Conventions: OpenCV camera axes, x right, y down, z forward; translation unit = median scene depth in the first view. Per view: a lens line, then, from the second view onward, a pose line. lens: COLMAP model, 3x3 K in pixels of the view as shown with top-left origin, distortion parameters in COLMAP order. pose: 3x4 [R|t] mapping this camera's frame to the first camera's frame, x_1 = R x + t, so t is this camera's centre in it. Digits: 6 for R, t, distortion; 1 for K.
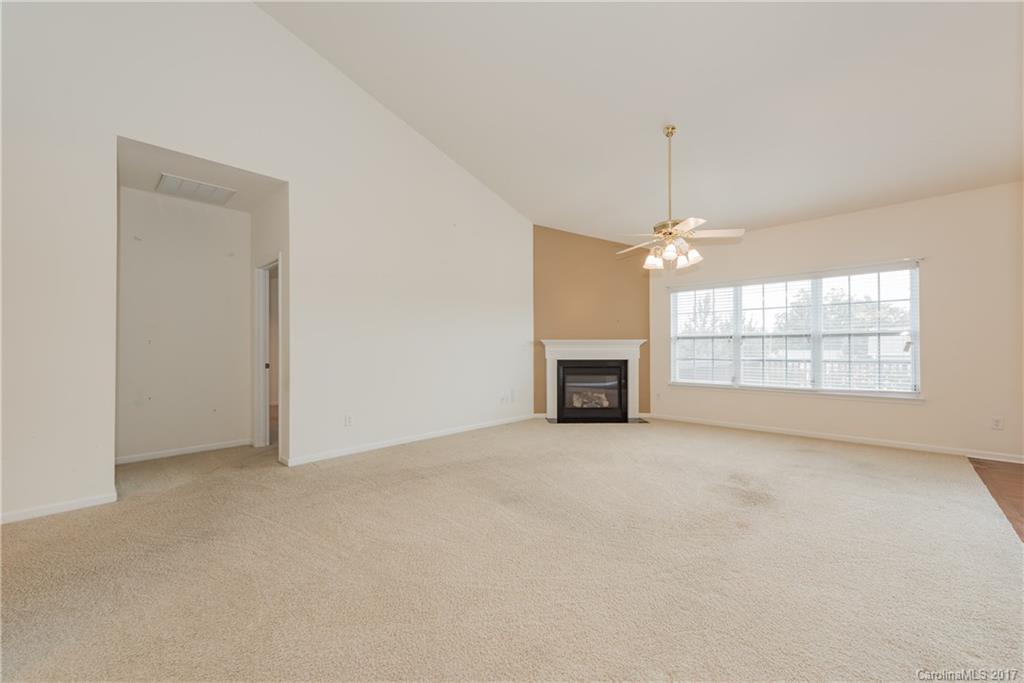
lens RADIAL K [[403.1, 0, 514.9], [0, 403.1, 344.1], [0, 0, 1]] dist [0.013351, -0.000112]
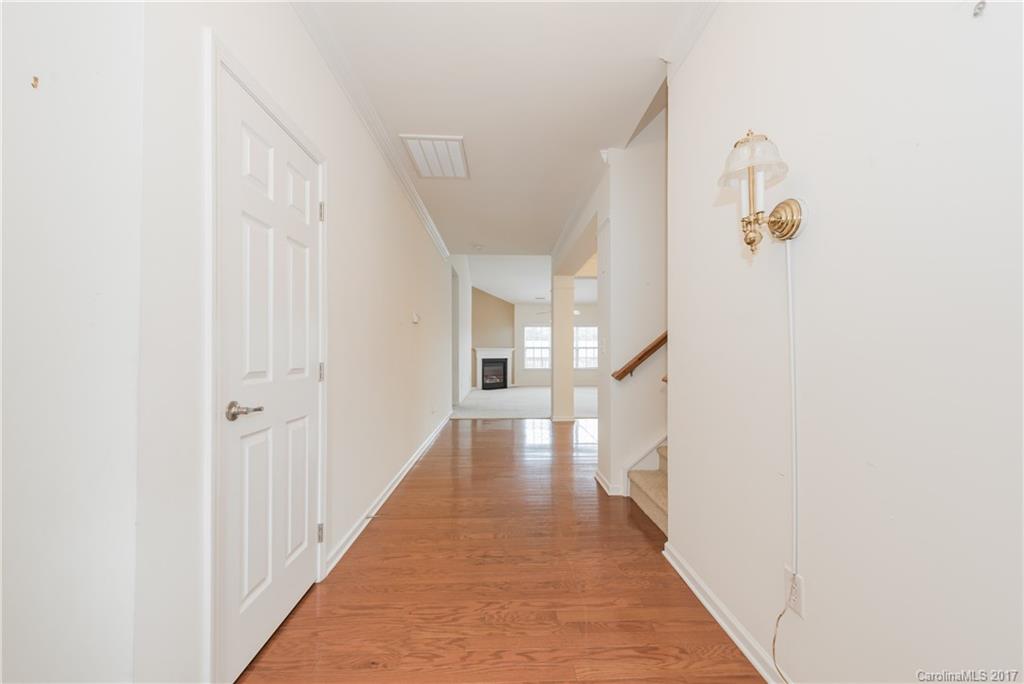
lens RADIAL K [[403.1, 0, 514.9], [0, 403.1, 344.6], [0, 0, 1]] dist [0.013351, -0.000112]
pose [[0.683847, 0.012266, 0.729523, -1.218229], [-0.007493, 0.999924, -0.009788, -0.010465], [-0.729587, 0.001227, 0.683887, -0.431728]]
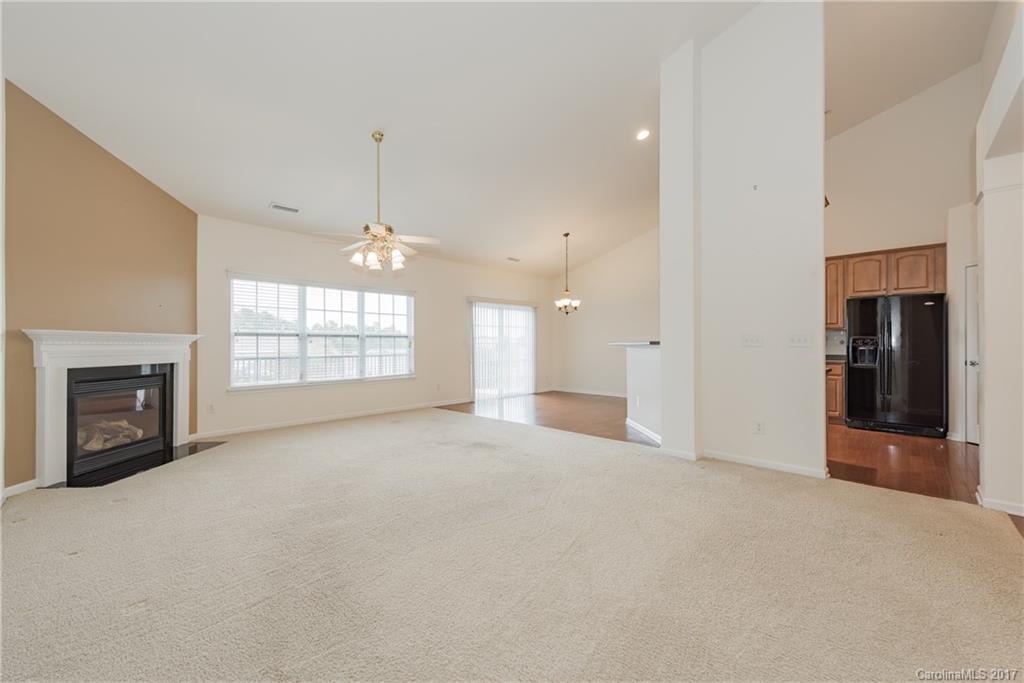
lens RADIAL K [[404.1, 0, 504.0], [0, 404.1, 343.0], [0, 0, 1]] dist [-0.000149, -0.000261]
pose [[0.011517, 0.007820, 0.999903, -0.425029], [-0.006090, 0.999951, -0.007750, 0.006460], [-0.999915, -0.006000, 0.011564, 0.439280]]
